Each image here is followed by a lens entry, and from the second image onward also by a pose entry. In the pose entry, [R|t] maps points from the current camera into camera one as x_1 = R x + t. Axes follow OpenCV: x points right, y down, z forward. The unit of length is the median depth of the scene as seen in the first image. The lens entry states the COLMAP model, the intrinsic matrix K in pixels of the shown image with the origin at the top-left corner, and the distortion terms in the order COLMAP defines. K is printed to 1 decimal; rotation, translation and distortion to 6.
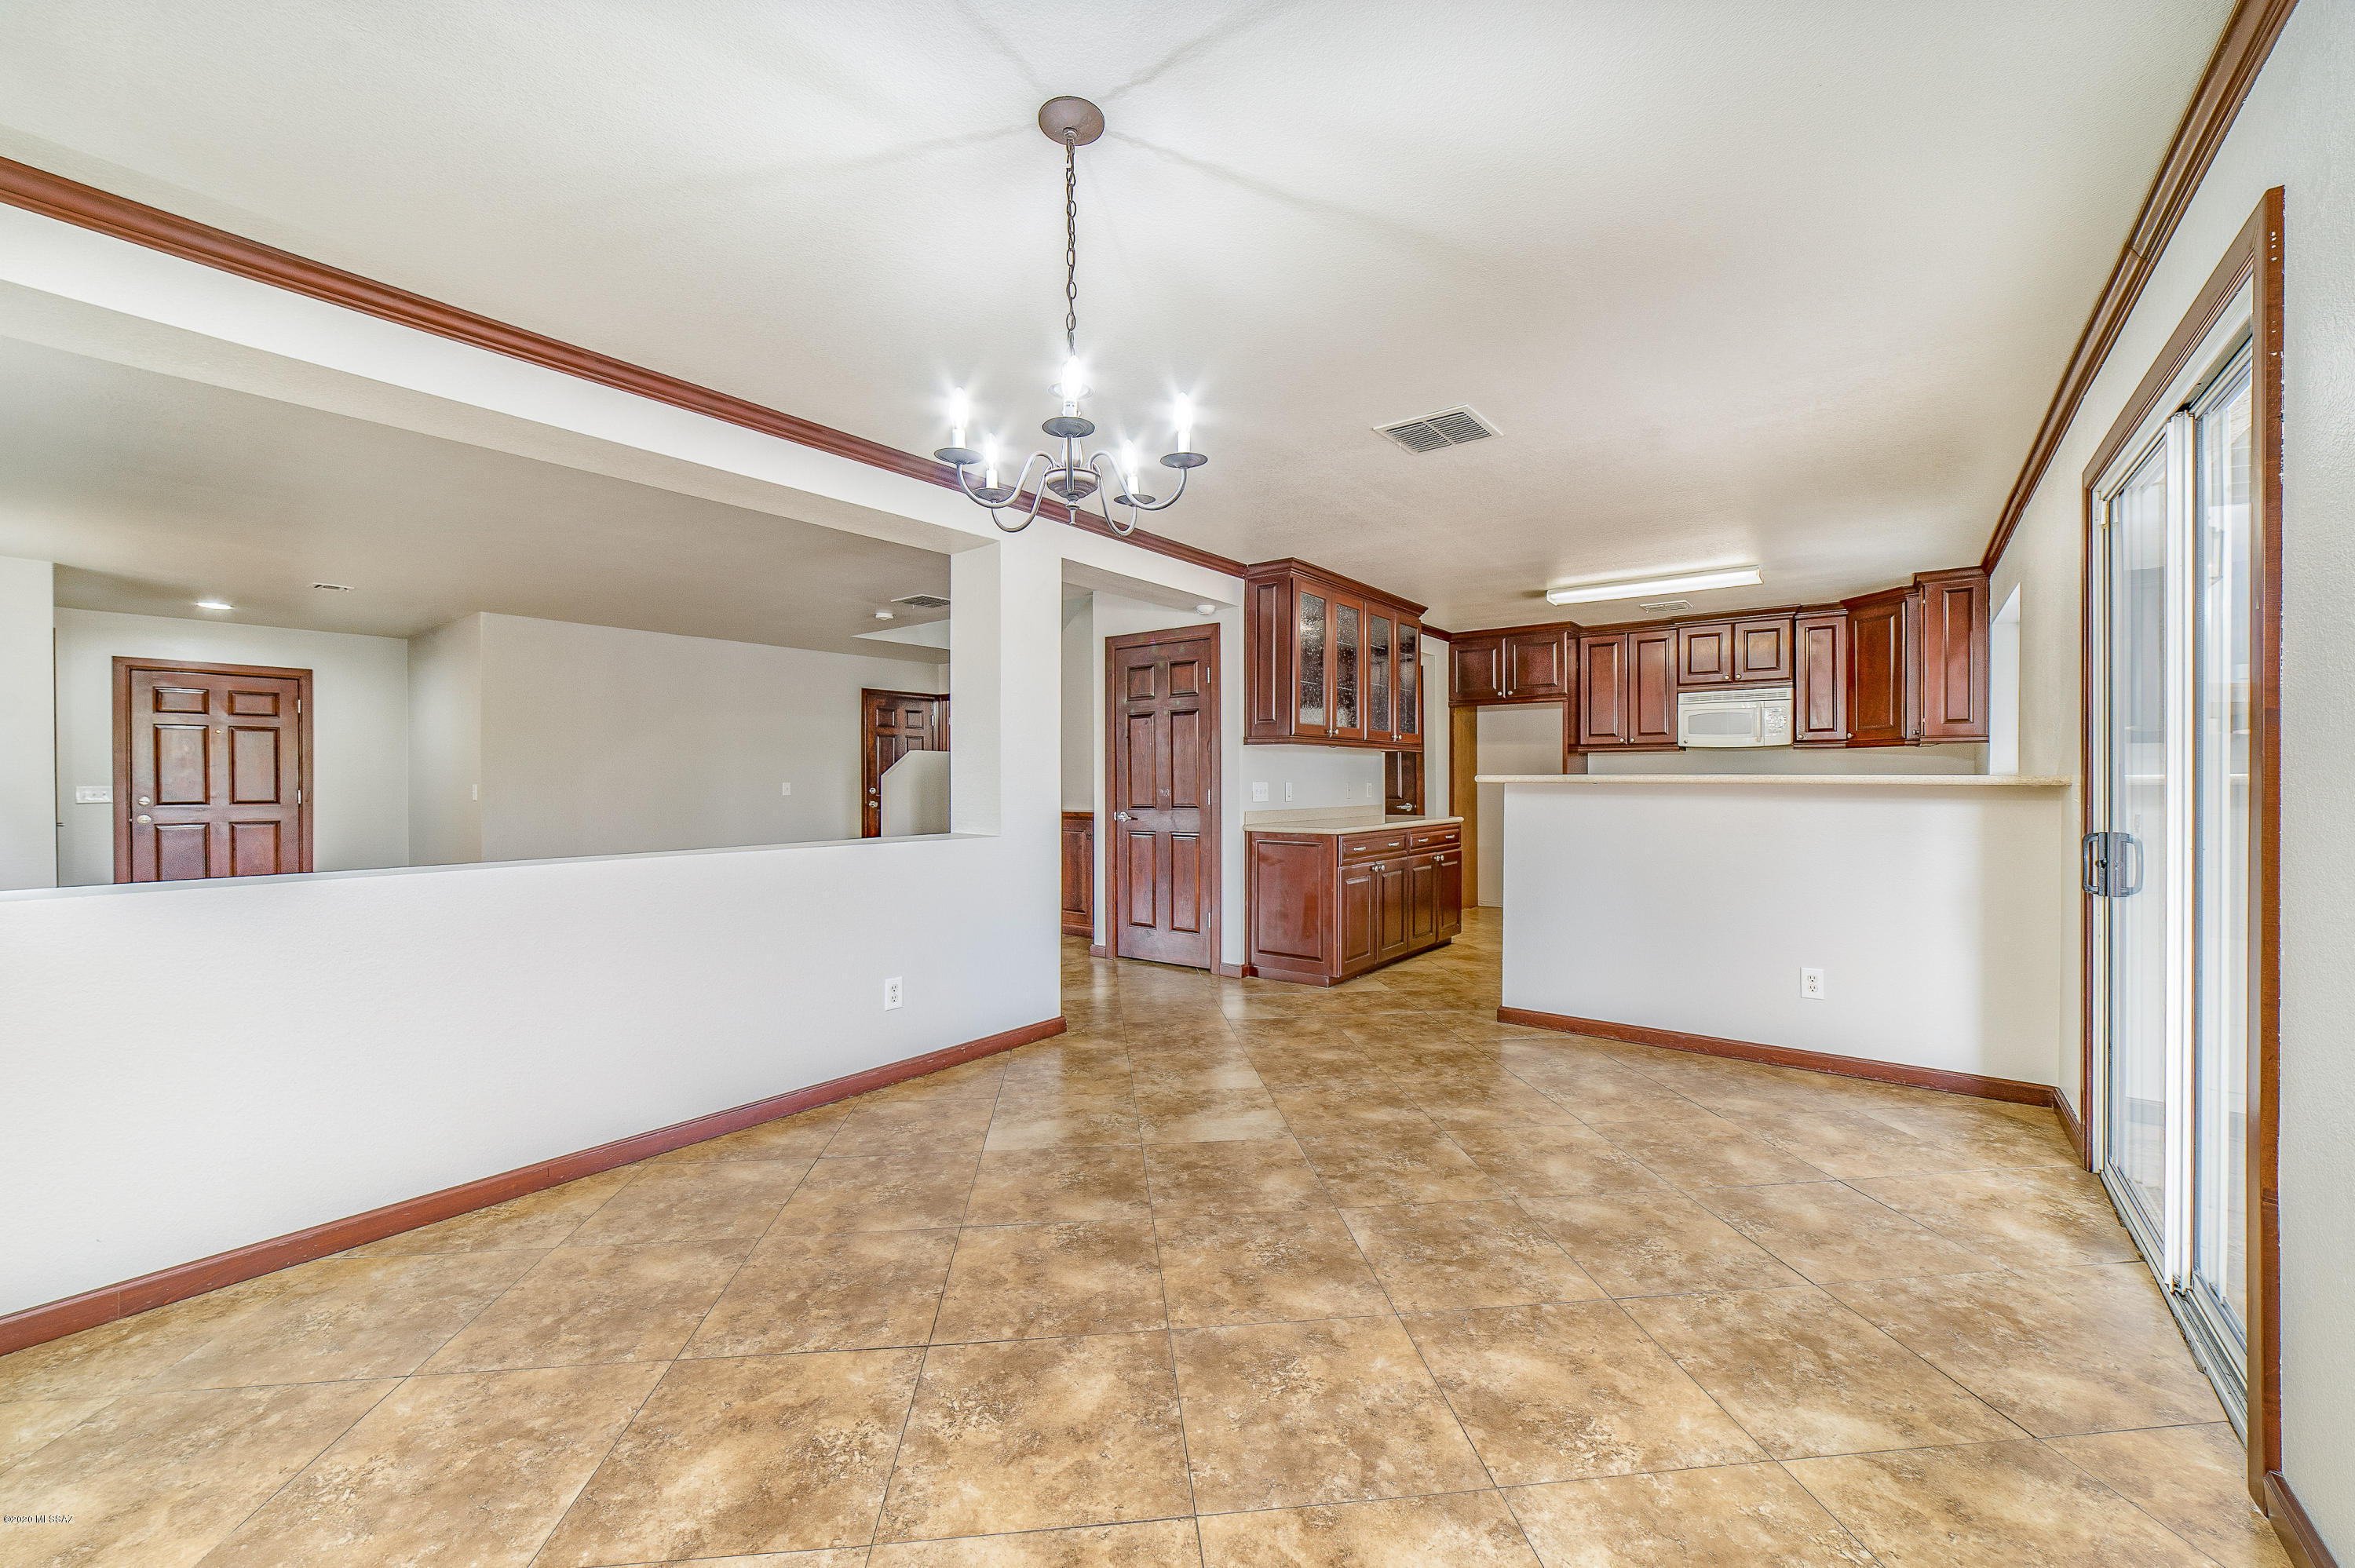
lens RADIAL K [[927.1, 0, 1178.7], [0, 927.1, 752.3], [0, 0, 1]] dist [-0.023526, 0.005321]
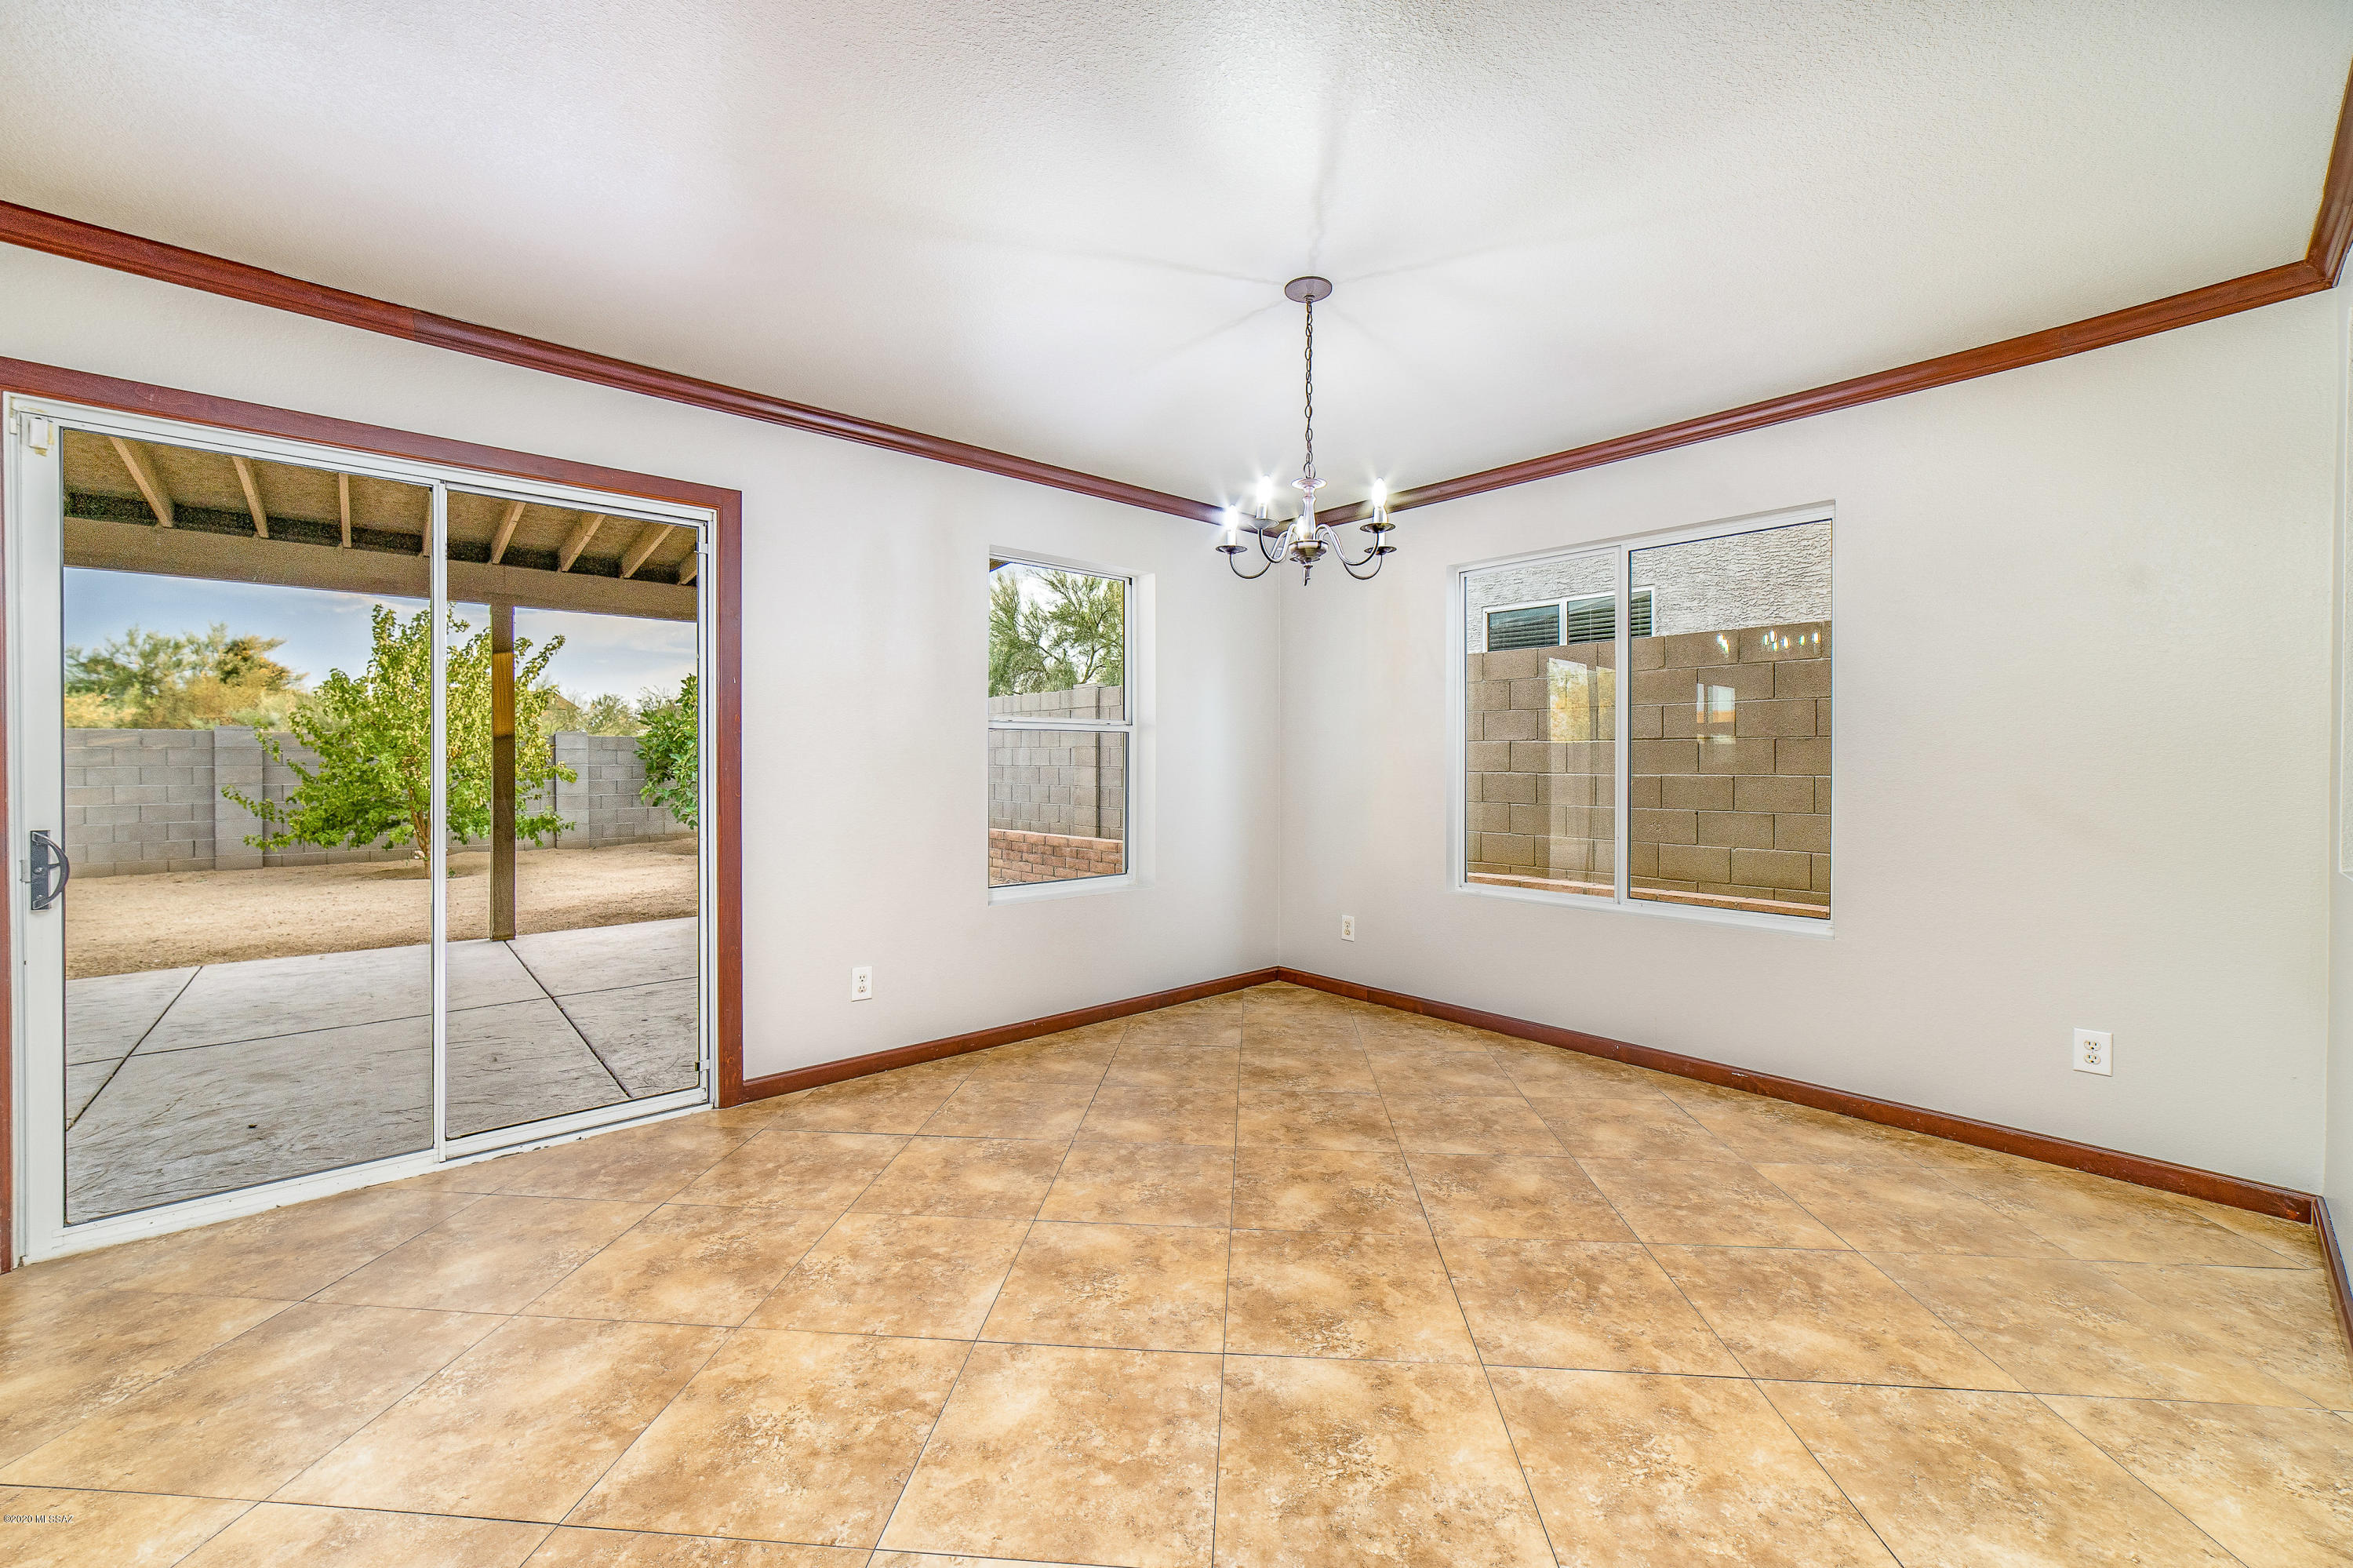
lens RADIAL K [[926.5, 0, 1177.7], [0, 926.5, 752.4], [0, 0, 1]] dist [-0.023526, 0.005321]
pose [[-0.983672, 0.002254, 0.179954, -0.134313], [-0.004699, 0.999259, -0.038204, 0.053535], [-0.179907, -0.038425, -0.982933, 1.870108]]
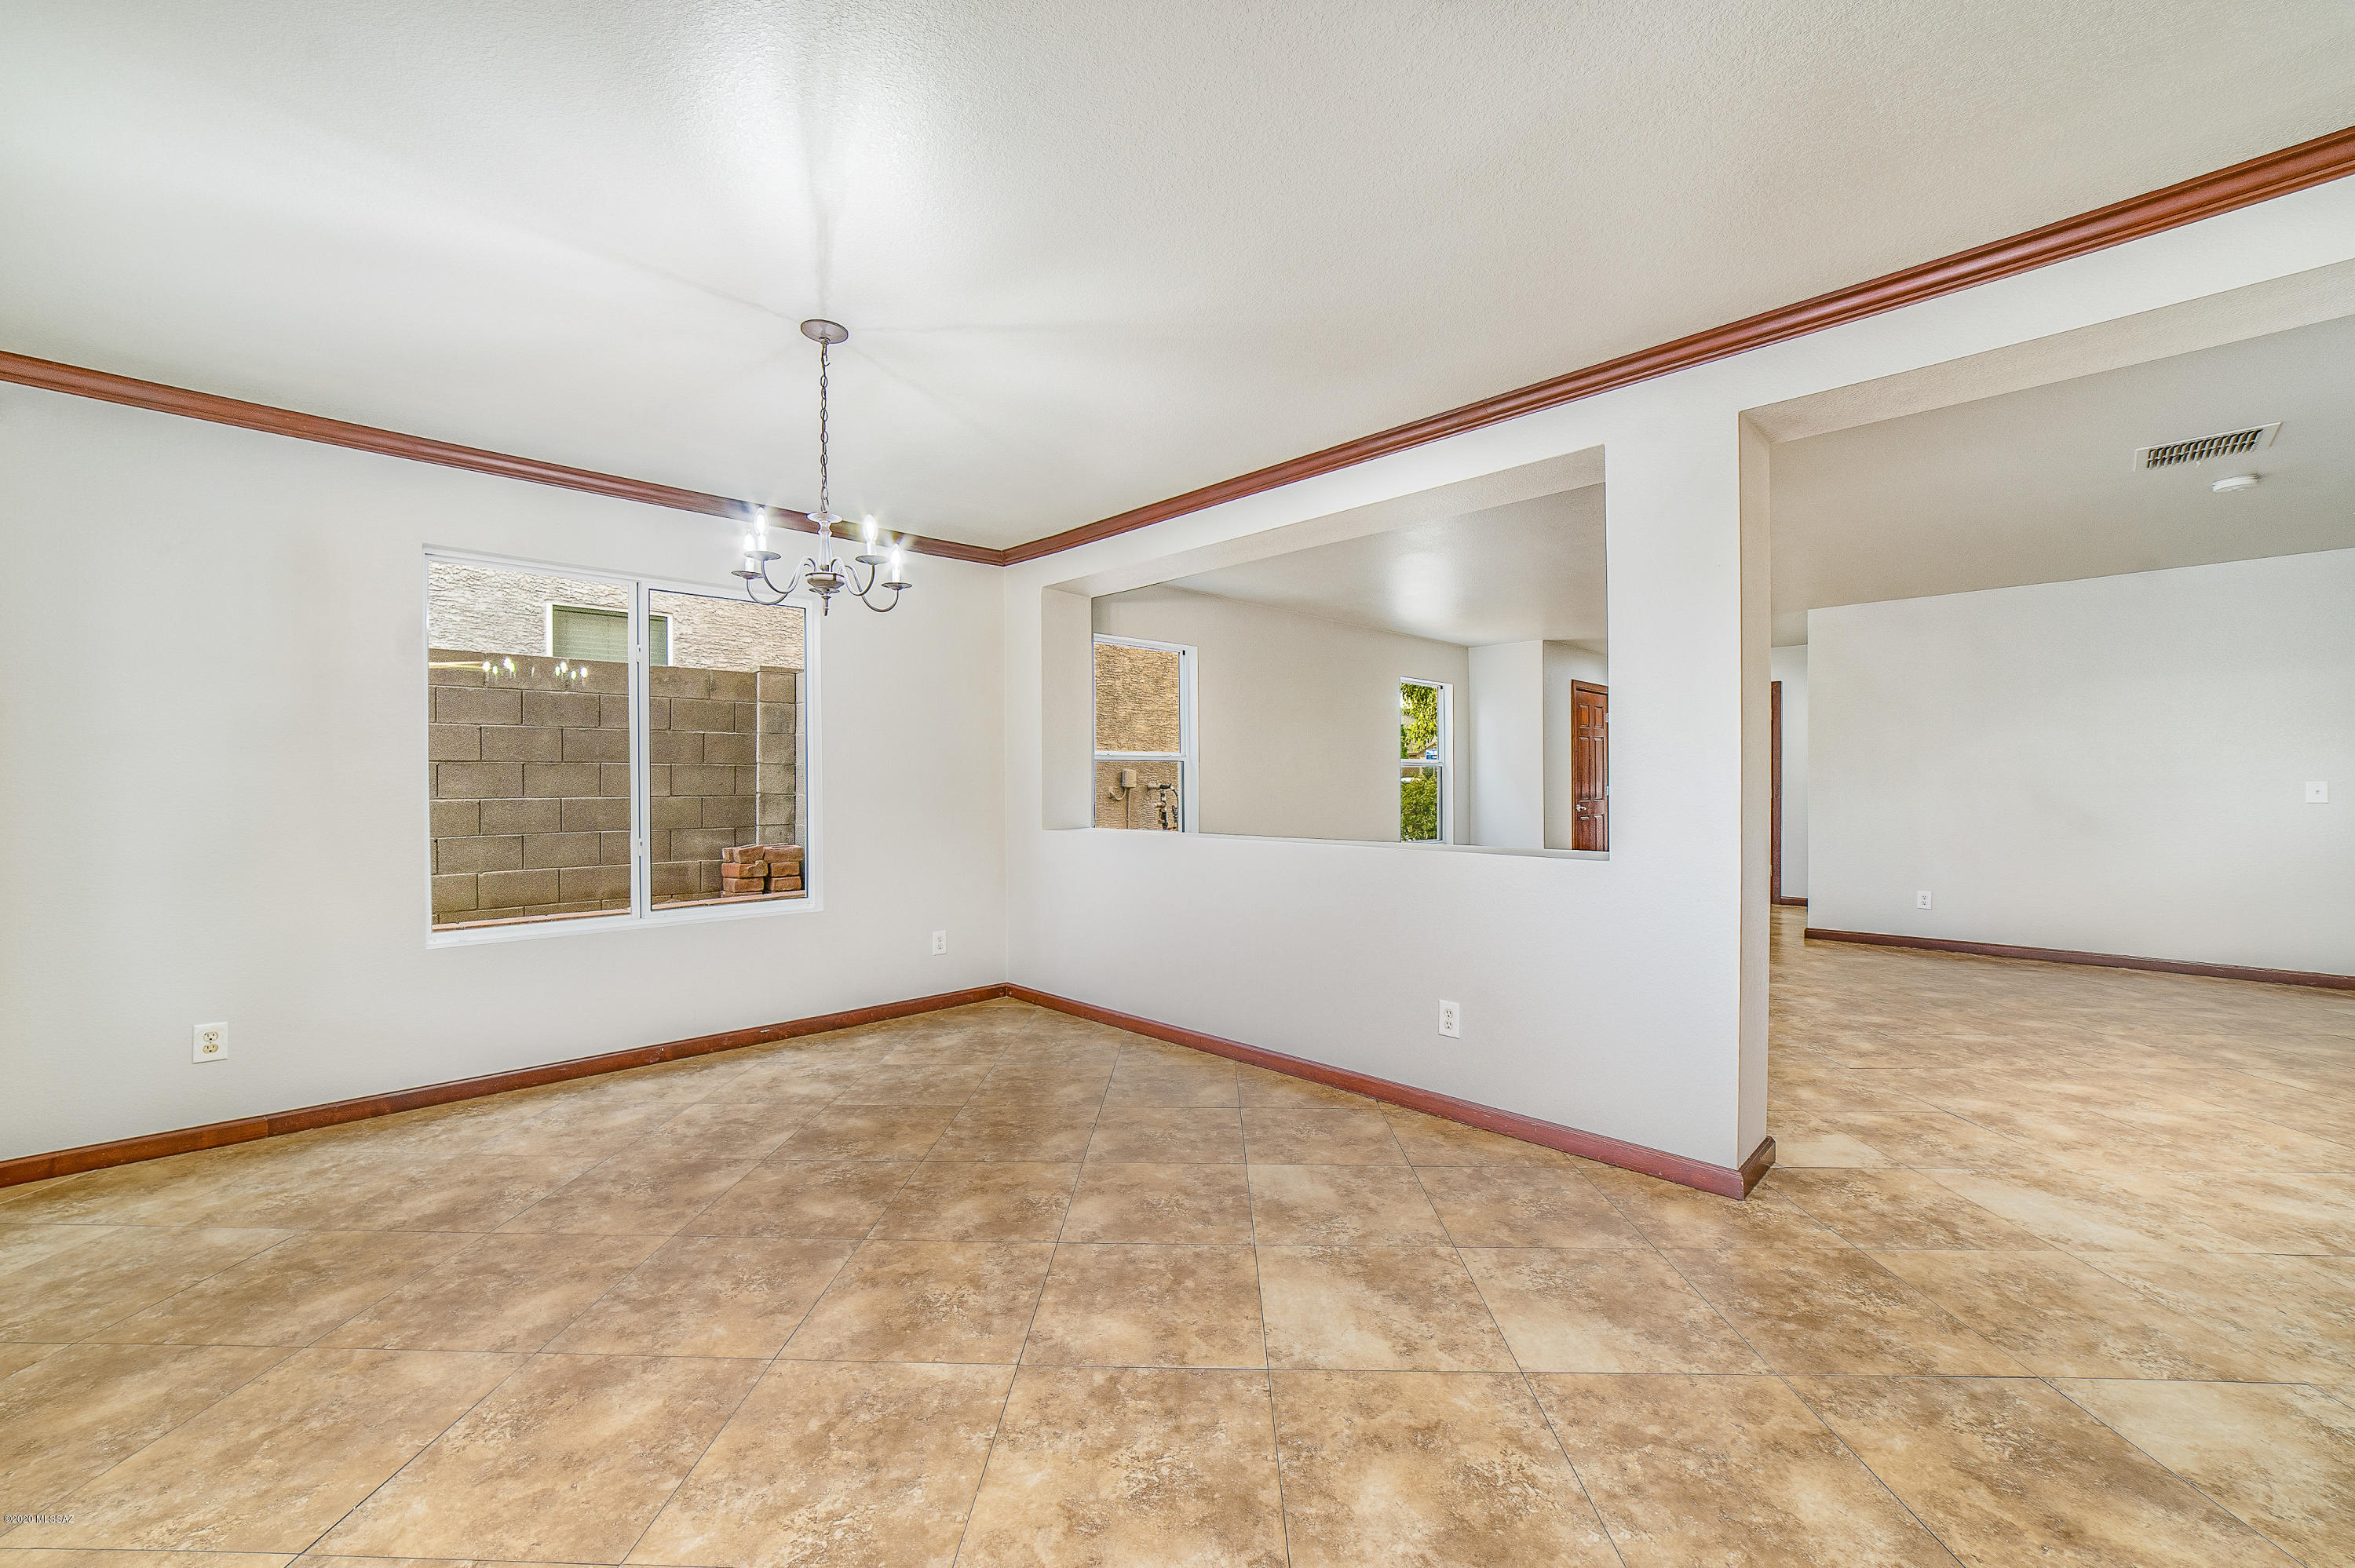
lens RADIAL K [[927.1, 0, 1178.7], [0, 927.1, 752.3], [0, 0, 1]] dist [-0.023526, 0.005321]
pose [[-0.132297, -0.030580, -0.990738, 0.979699], [0.033235, 0.998825, -0.035268, 0.037818], [0.990653, -0.037593, -0.131126, 1.355095]]
